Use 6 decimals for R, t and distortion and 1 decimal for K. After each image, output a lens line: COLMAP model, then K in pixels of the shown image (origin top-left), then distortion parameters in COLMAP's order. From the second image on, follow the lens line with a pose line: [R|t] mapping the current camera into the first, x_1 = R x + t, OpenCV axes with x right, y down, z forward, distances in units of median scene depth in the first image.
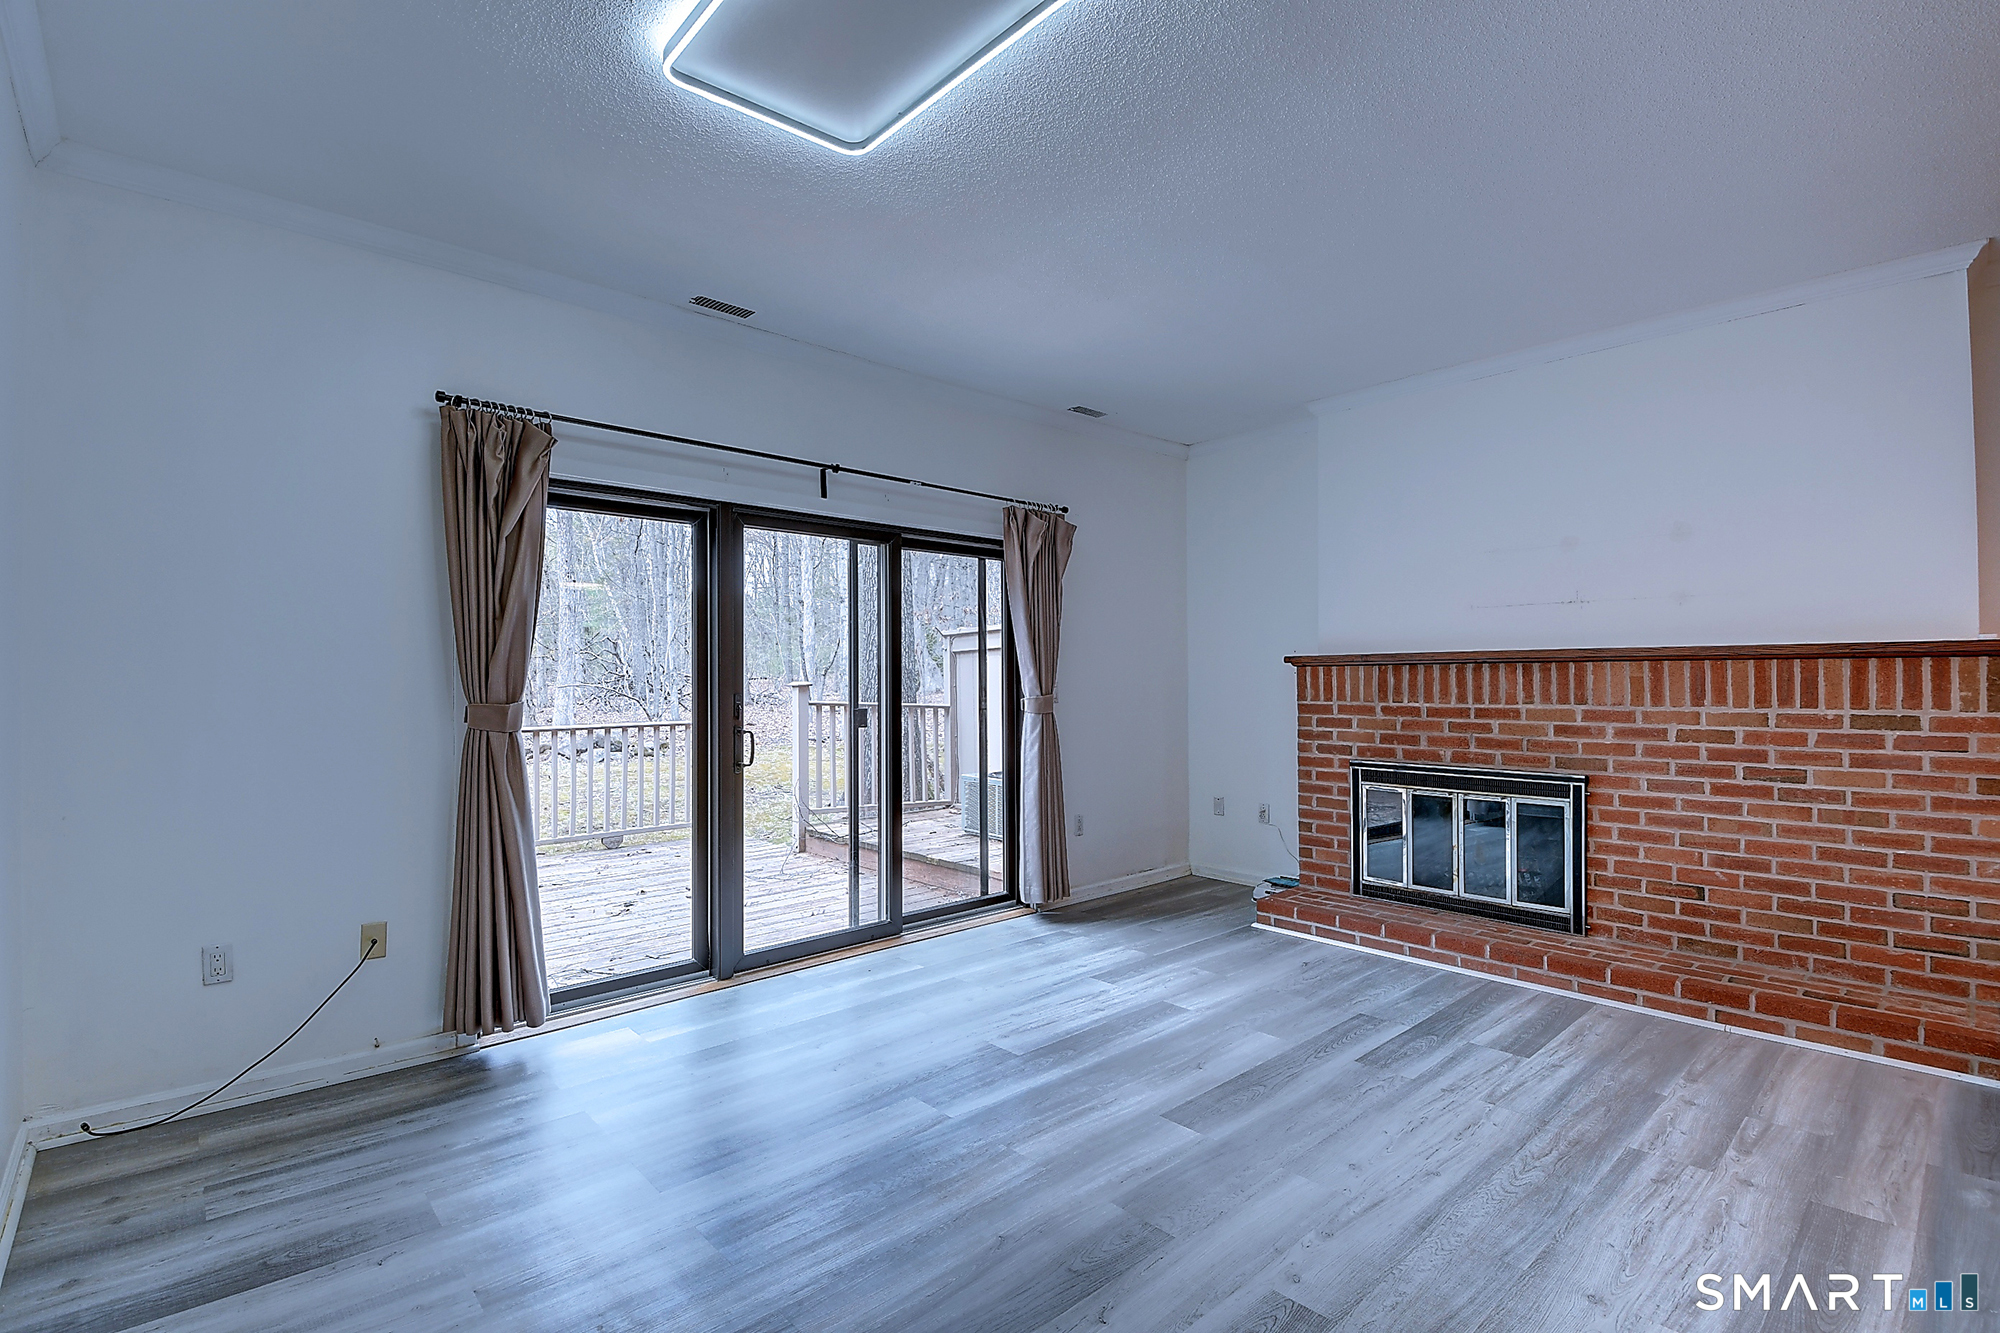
lens RADIAL K [[916.7, 0, 981.9], [0, 916.7, 669.3], [0, 0, 1]] dist [0.023313, -0.031269]
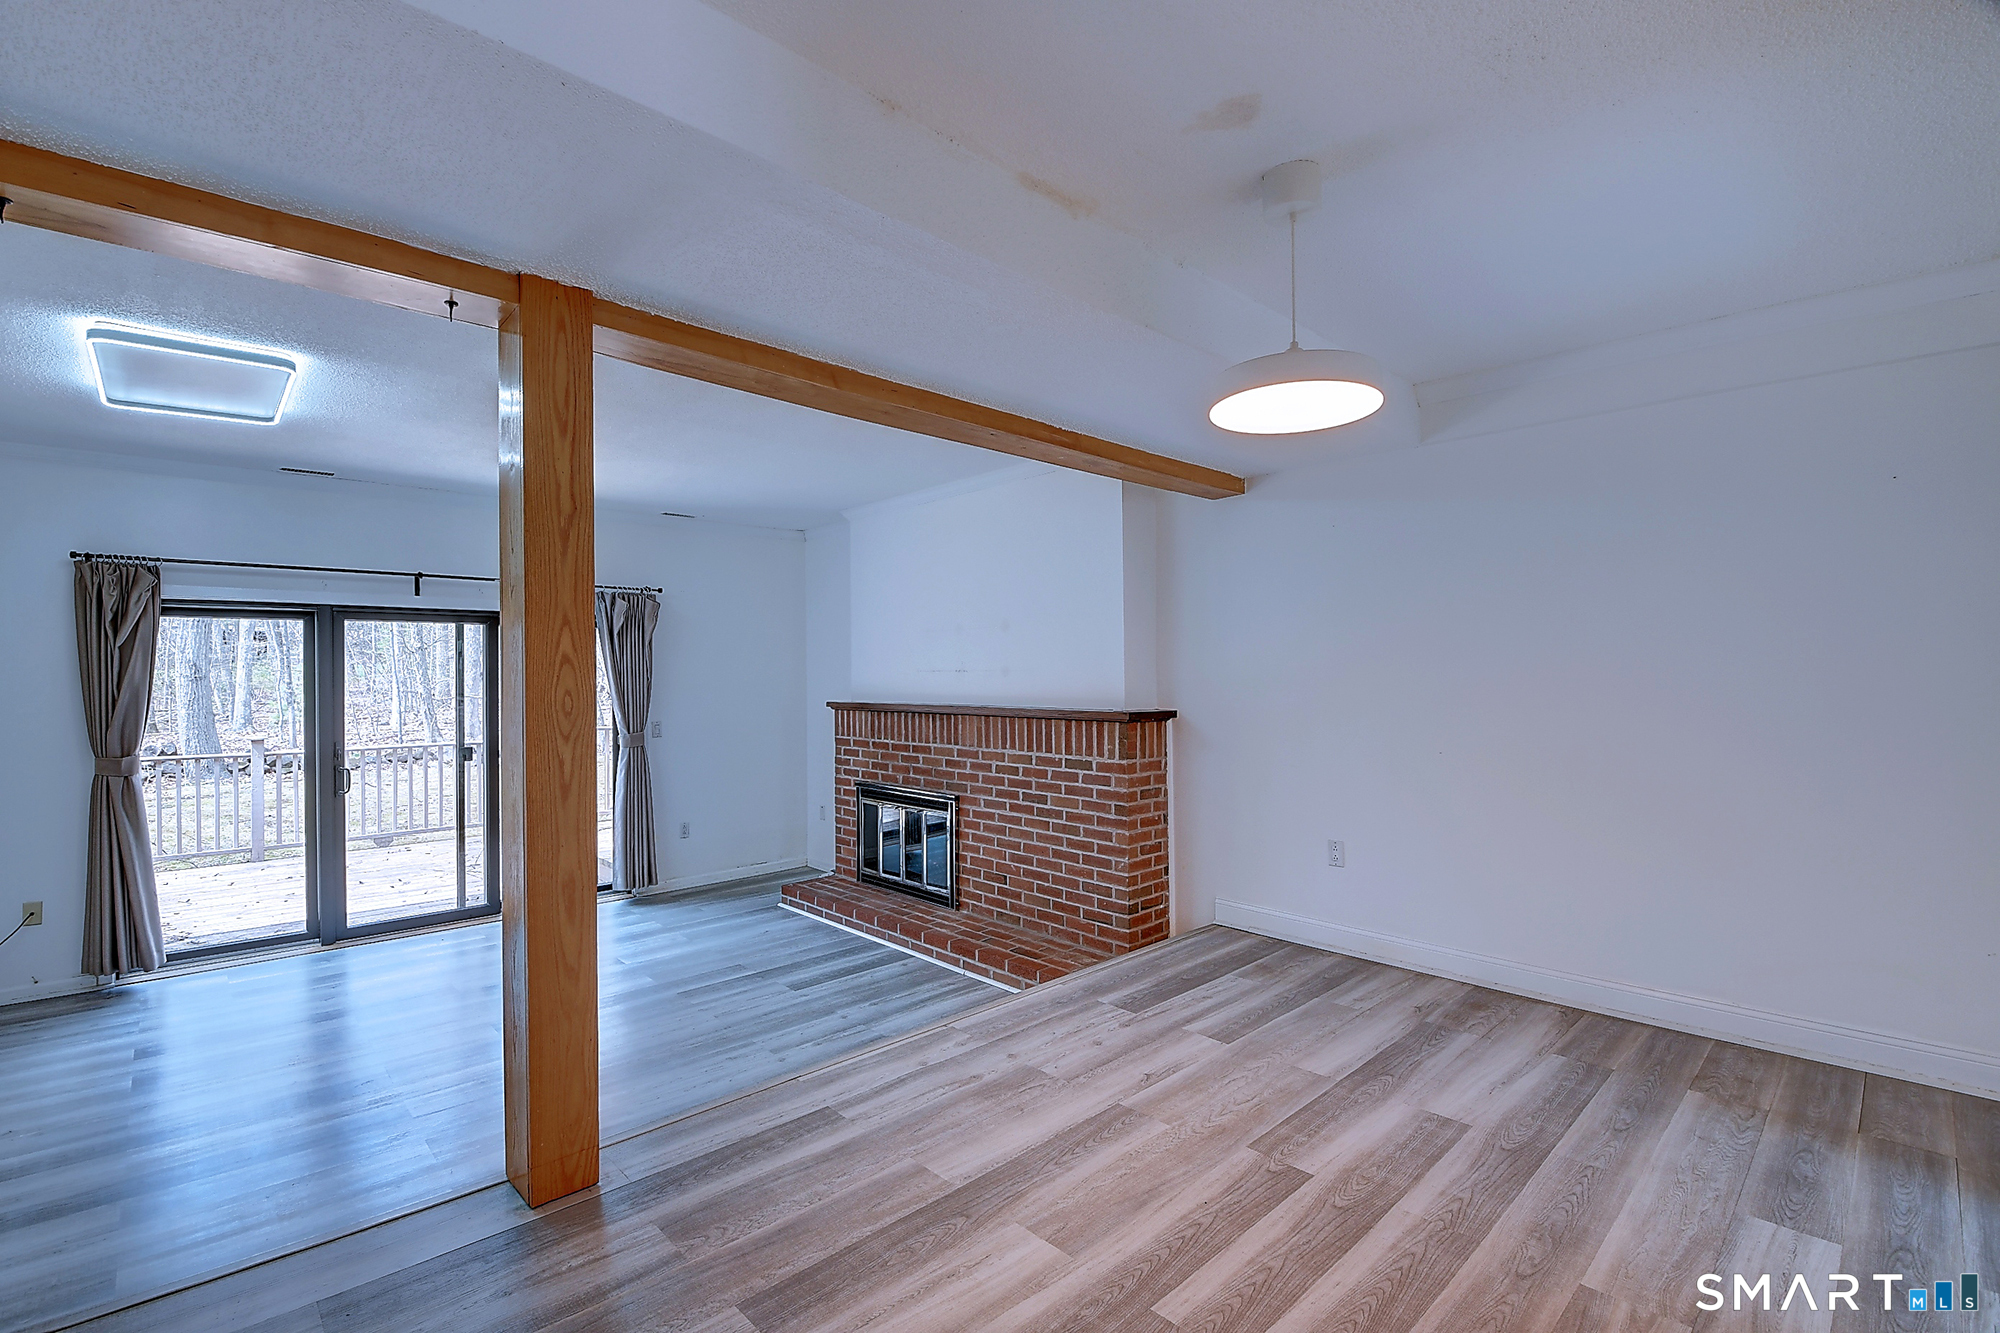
lens RADIAL K [[882.5, 0, 978.4], [0, 882.5, 669.2], [0, 0, 1]] dist [-0.002563, -0.012547]
pose [[0.999890, -0.004029, 0.014289, 0.681549], [0.003926, 0.999966, 0.007227, -0.088127], [-0.014317, -0.007170, 0.999872, -0.345855]]
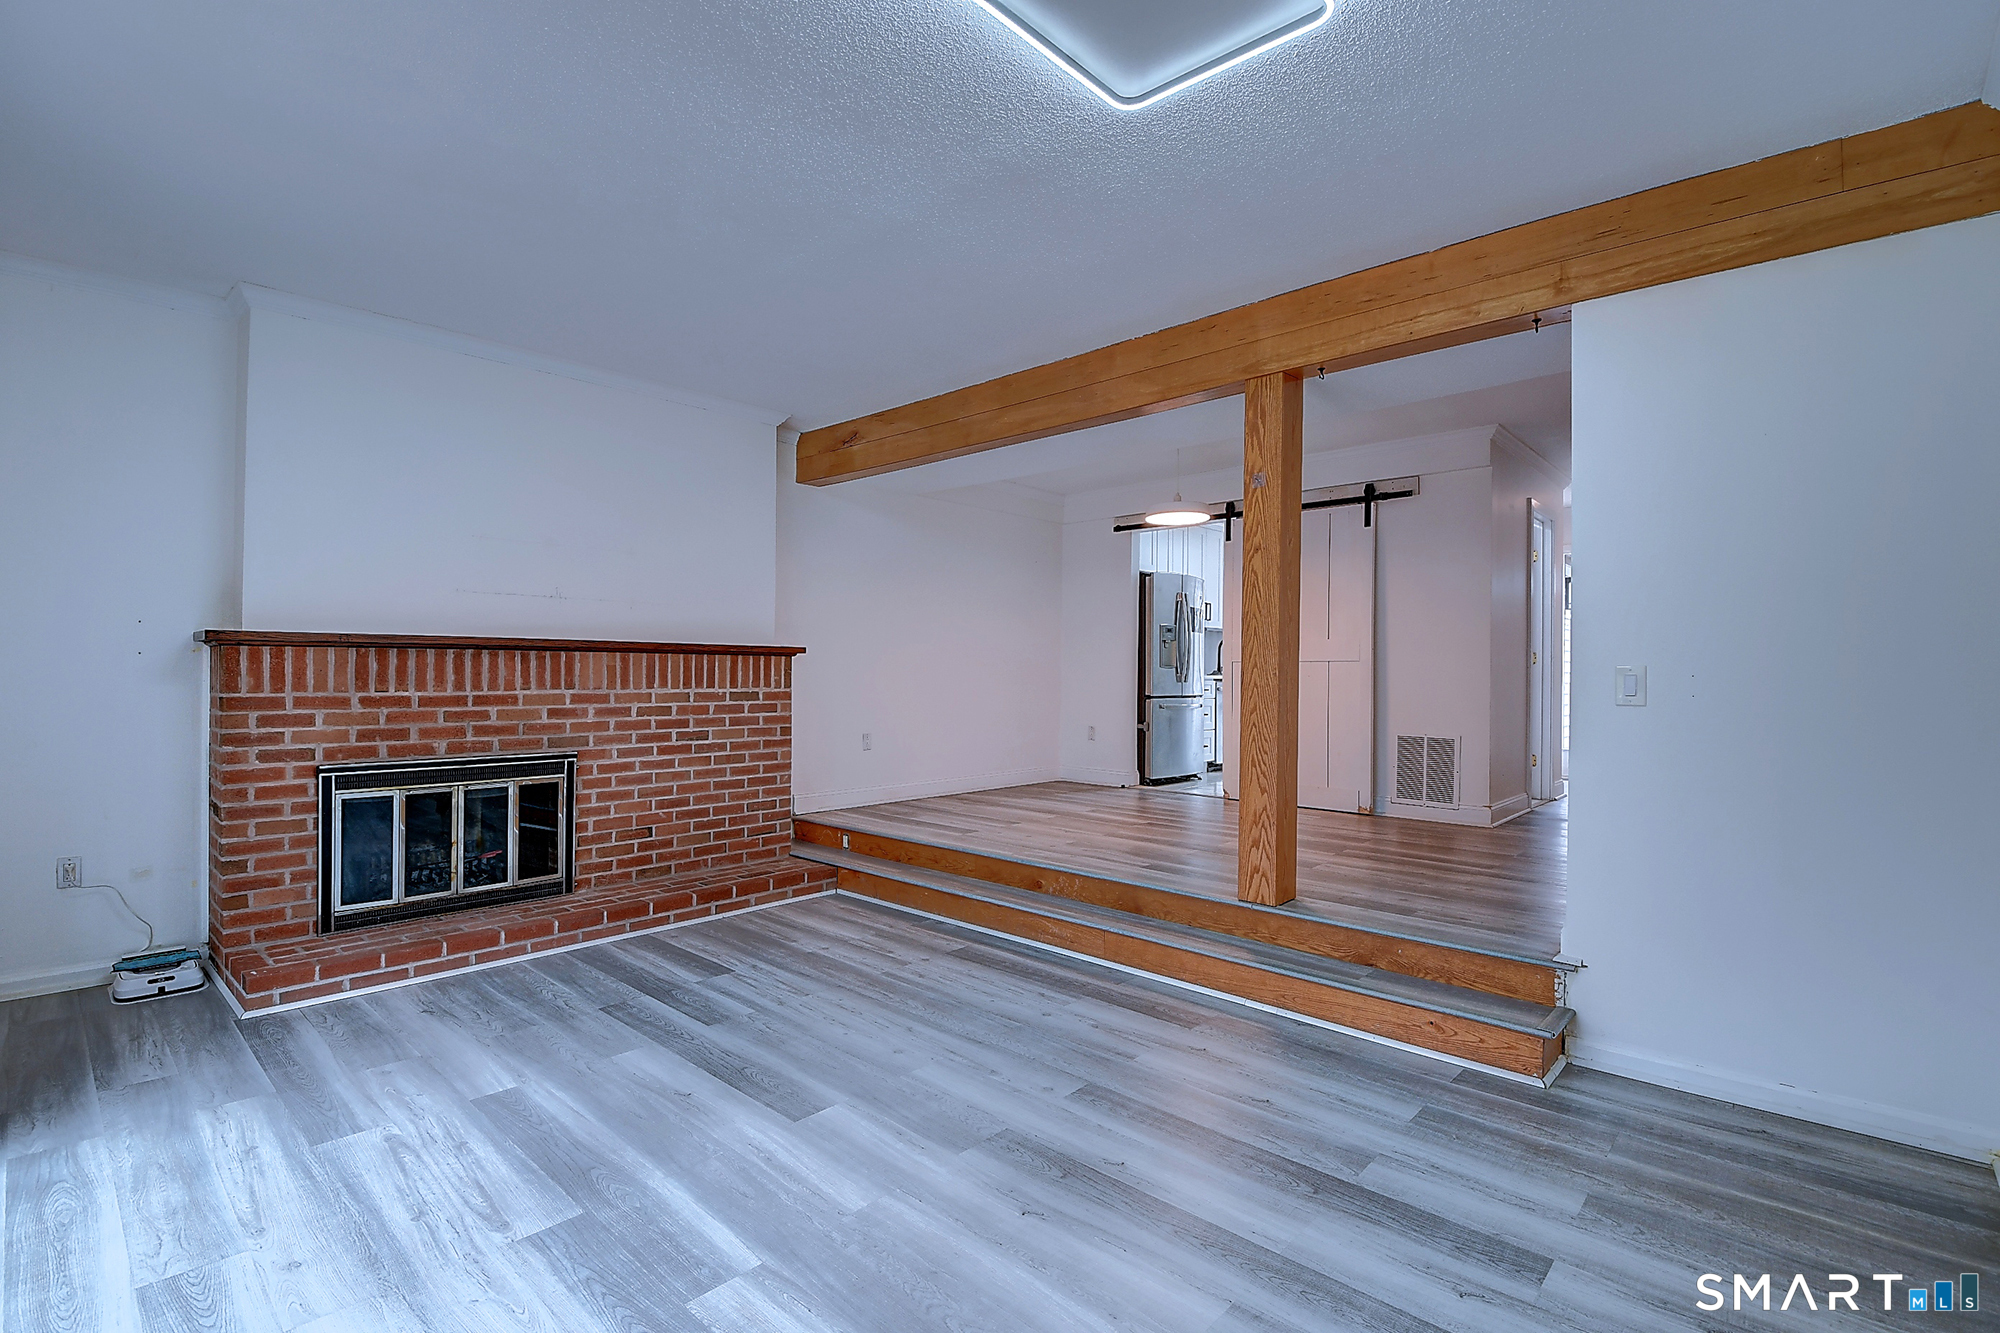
lens RADIAL K [[916.7, 0, 981.9], [0, 916.7, 669.3], [0, 0, 1]] dist [0.023313, -0.031269]
pose [[-0.083428, 0.004590, 0.996503, -0.527374], [-0.018509, 0.999810, -0.006155, 0.011834], [-0.996342, -0.018958, -0.083327, 0.606601]]
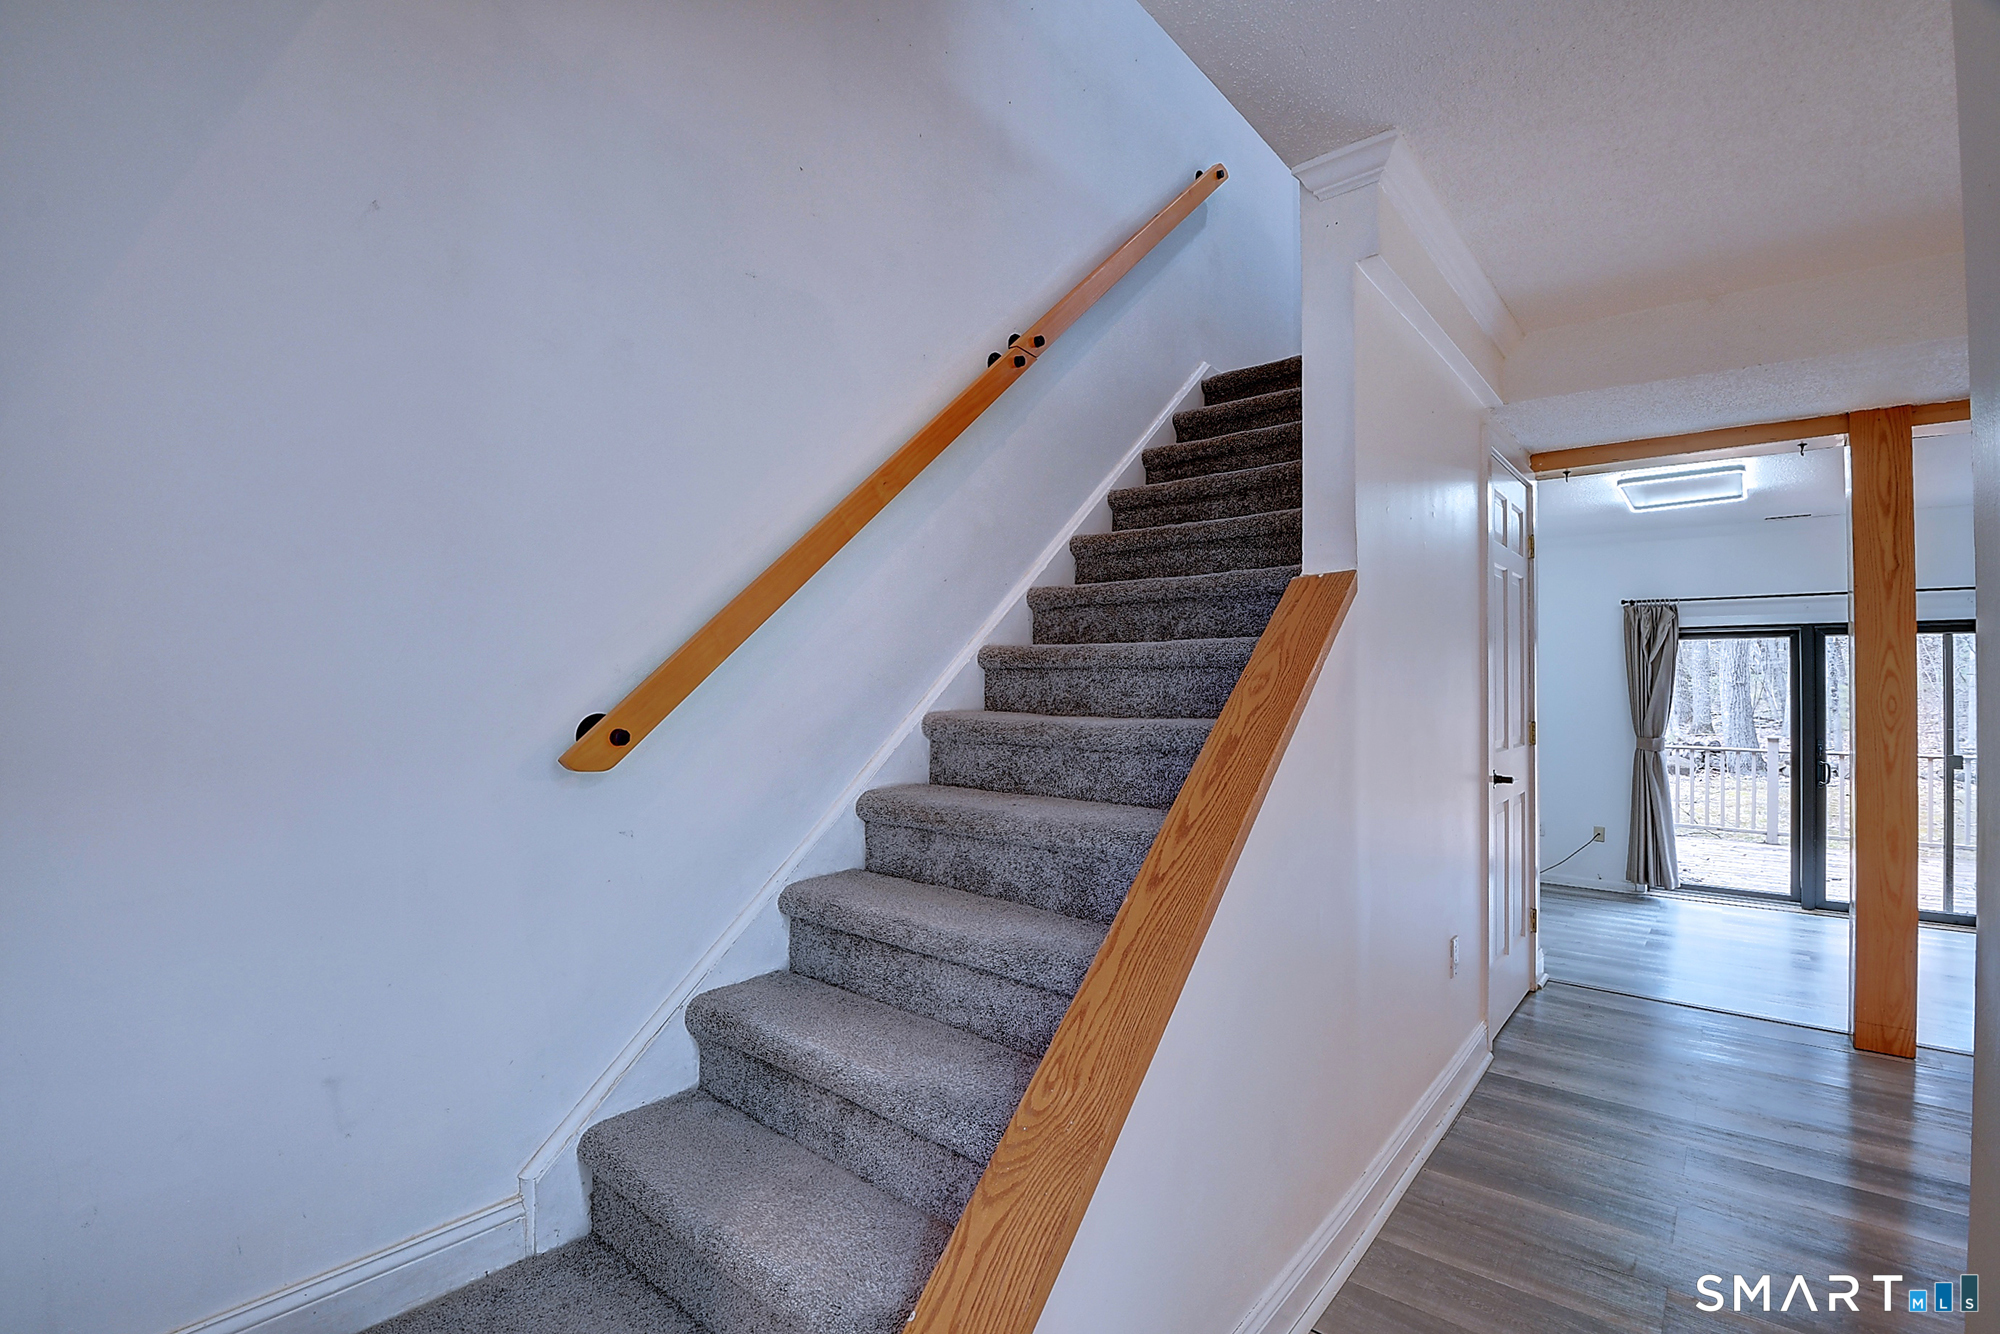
lens RADIAL K [[910.5, 0, 998.4], [0, 910.5, 672.1], [0, 0, 1]] dist [-0.000576, -0.009595]
pose [[0.152040, -0.007104, -0.988349, 1.093896], [0.006880, 0.999958, -0.006129, -0.092999], [0.988350, -0.005868, 0.152083, -0.685019]]
